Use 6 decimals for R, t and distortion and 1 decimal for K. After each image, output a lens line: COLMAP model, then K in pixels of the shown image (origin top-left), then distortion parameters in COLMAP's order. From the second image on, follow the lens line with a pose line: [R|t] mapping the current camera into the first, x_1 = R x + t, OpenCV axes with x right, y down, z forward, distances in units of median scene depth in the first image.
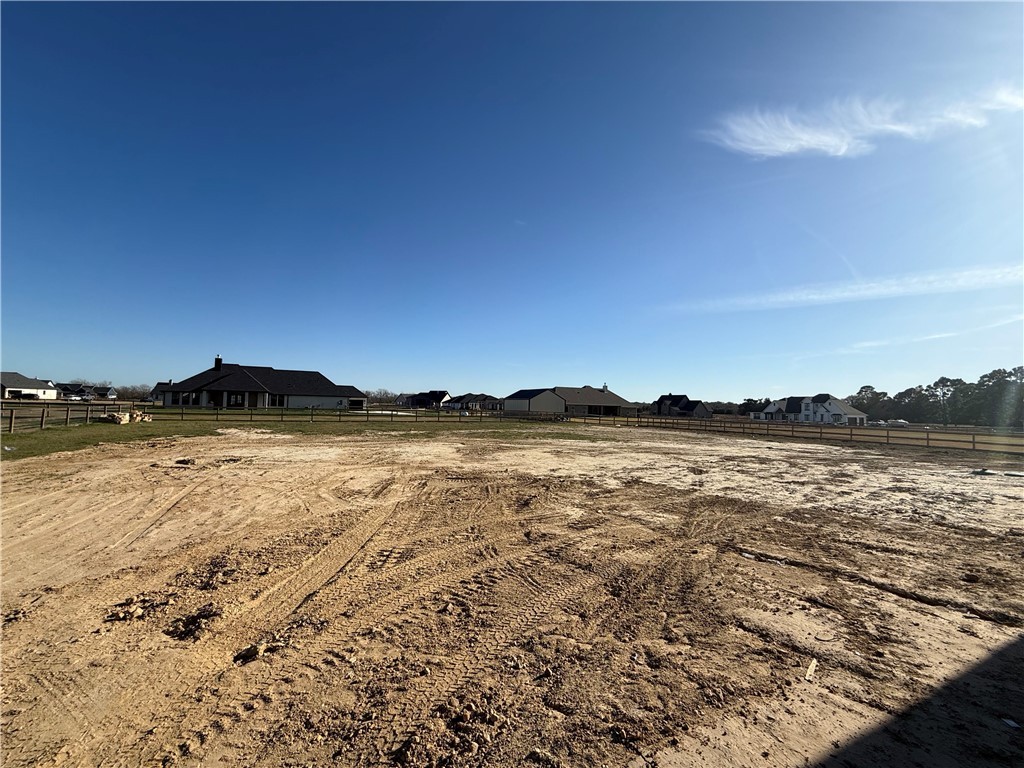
lens RADIAL K [[407.6, 0, 510.6], [0, 407.6, 384.2], [0, 0, 1]] dist [-0.003069, 0.000709]
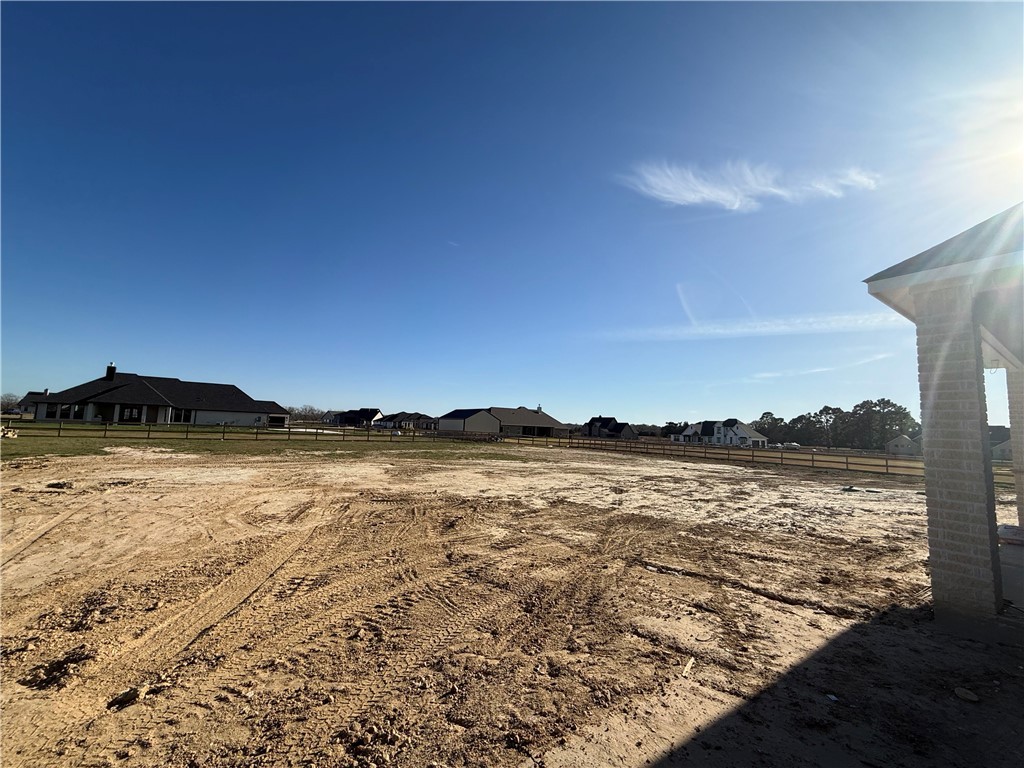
lens RADIAL K [[407.6, 0, 510.6], [0, 407.6, 385.2], [0, 0, 1]] dist [-0.003069, 0.000709]
pose [[0.987535, 0.030064, 0.154500, 0.027658], [-0.022873, 0.998580, -0.048112, -0.008277], [-0.155727, 0.043978, 0.986821, -0.039845]]
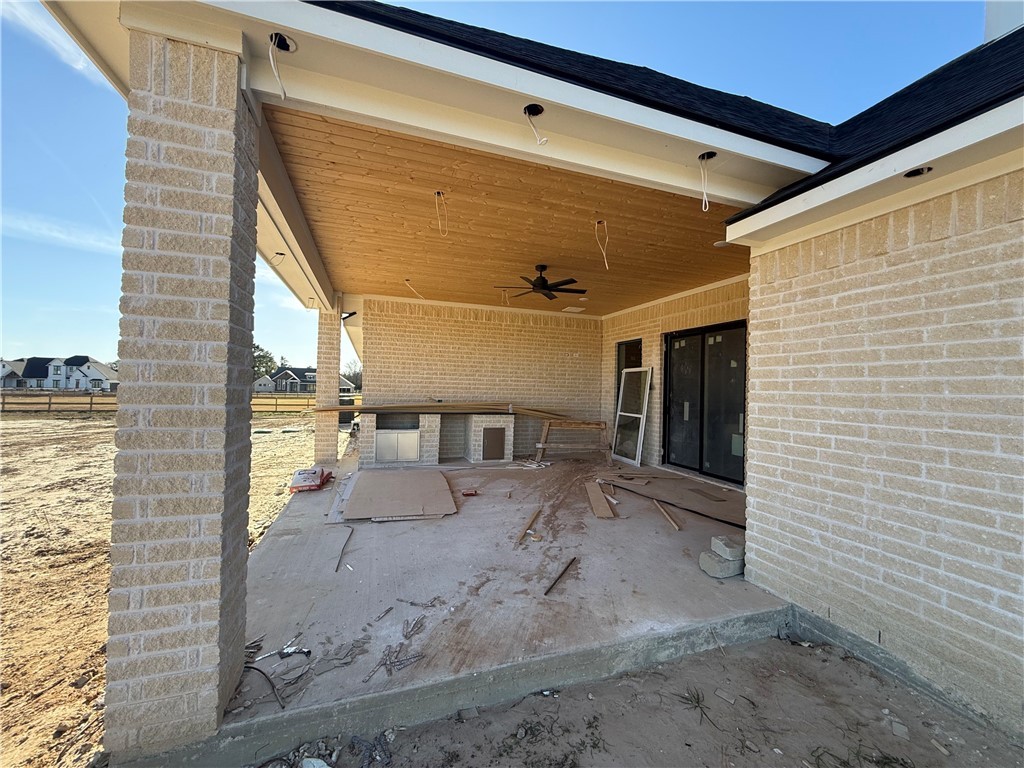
lens RADIAL K [[407.6, 0, 509.4], [0, 407.6, 383.2], [0, 0, 1]] dist [-0.003069, 0.000709]
pose [[0.115121, -0.011141, 0.993289, 0.669128], [-0.071411, 0.997257, 0.019462, 0.010989], [-0.990781, -0.073172, 0.114009, 0.275835]]
